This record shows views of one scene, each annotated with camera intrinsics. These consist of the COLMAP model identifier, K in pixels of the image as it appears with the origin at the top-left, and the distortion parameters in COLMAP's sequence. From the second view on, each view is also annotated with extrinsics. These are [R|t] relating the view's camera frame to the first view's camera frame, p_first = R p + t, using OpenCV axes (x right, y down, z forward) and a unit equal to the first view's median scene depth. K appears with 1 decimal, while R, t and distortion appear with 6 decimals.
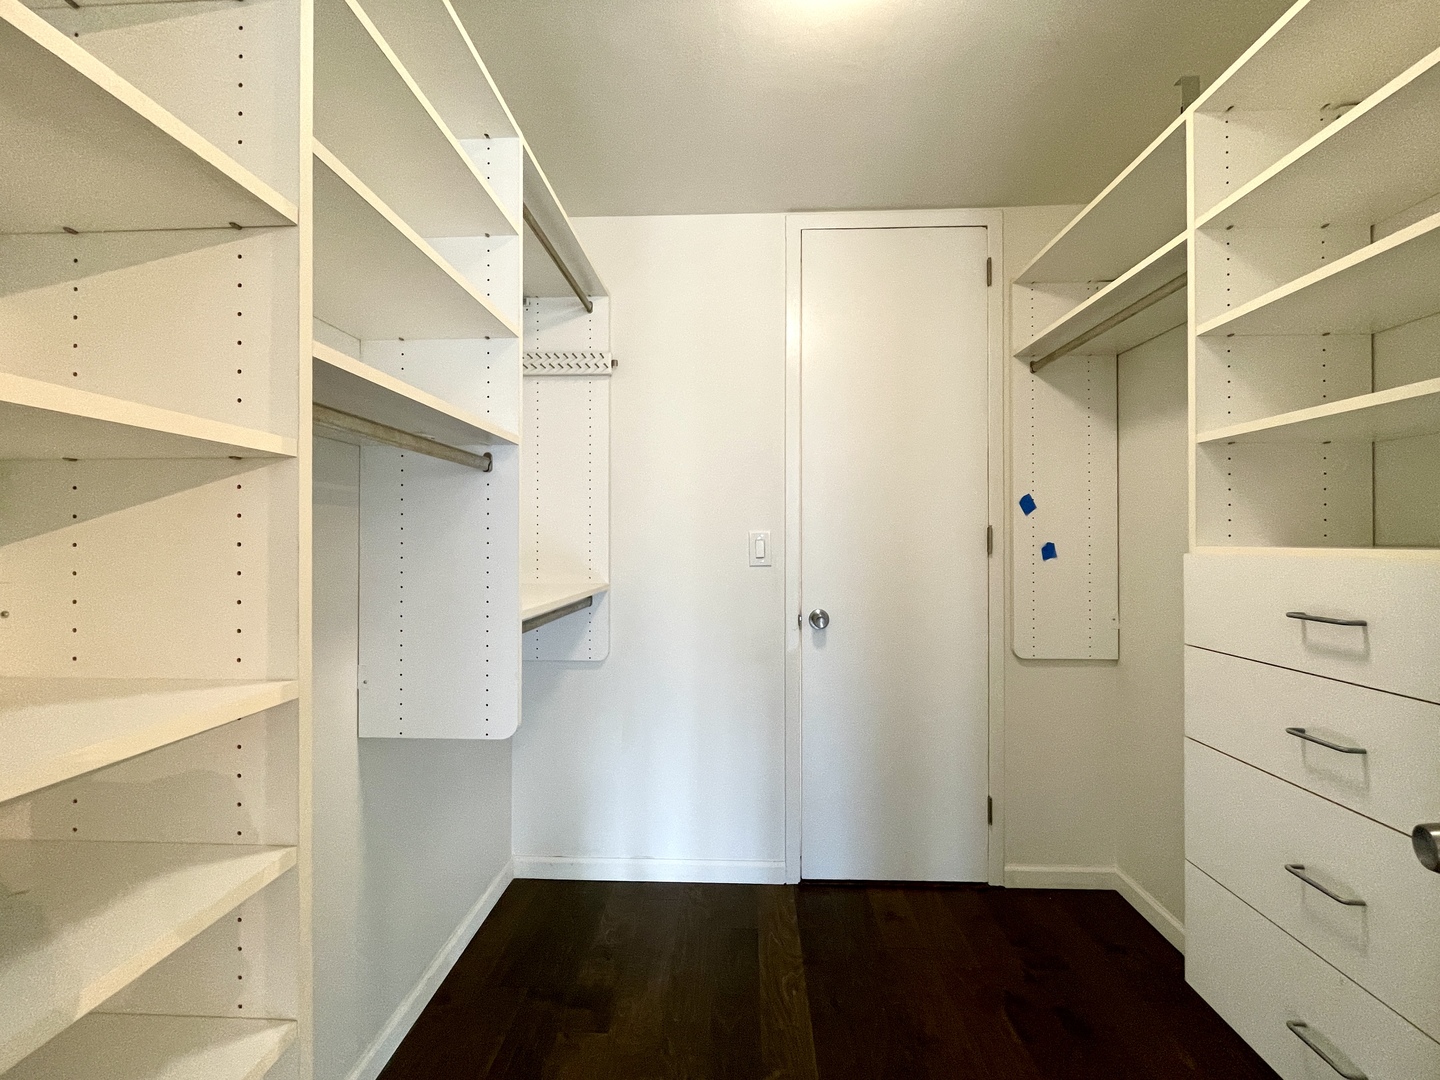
lens RADIAL K [[595.6, 0, 730.0], [0, 595.6, 537.6], [0, 0, 1]] dist [-0.001369, -0.001419]
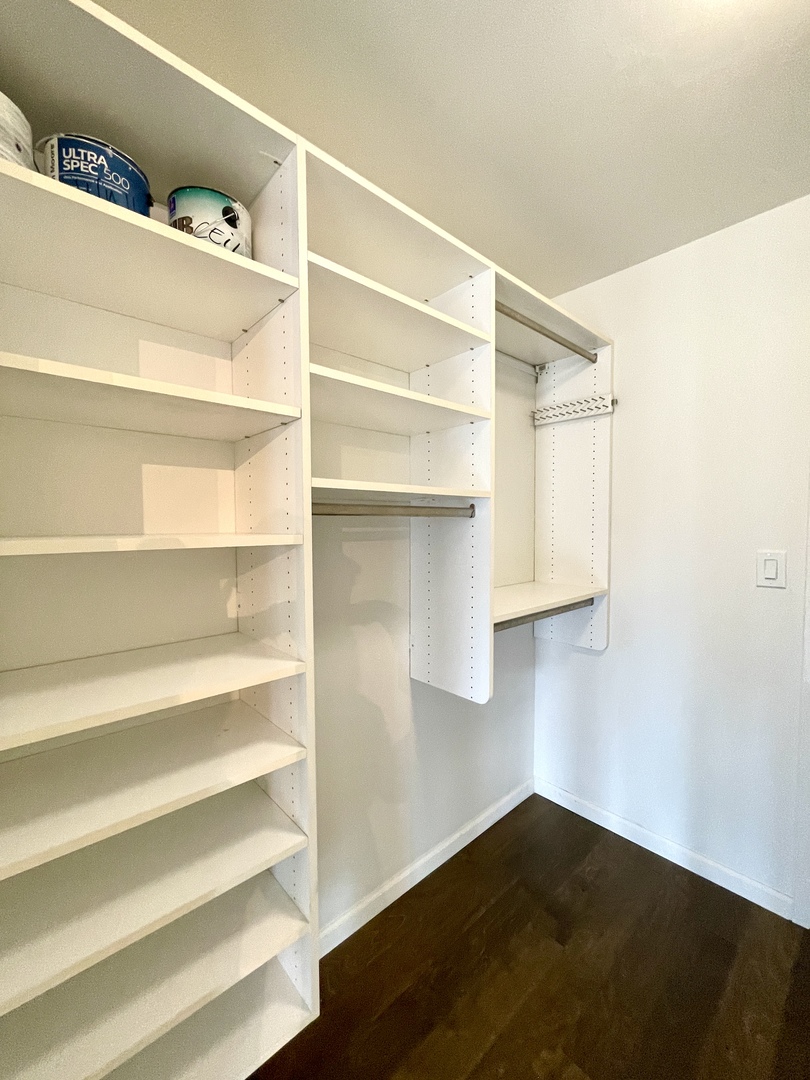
lens RADIAL K [[446.7, 0, 405.0], [0, 446.7, 540.0], [0, 0, 1]] dist [-0.001369, -0.001419]
pose [[0.687415, 0.028447, -0.725708, 0.226224], [0.010615, 0.998732, 0.049205, -0.094958], [0.726187, -0.041528, 0.686241, 0.121355]]
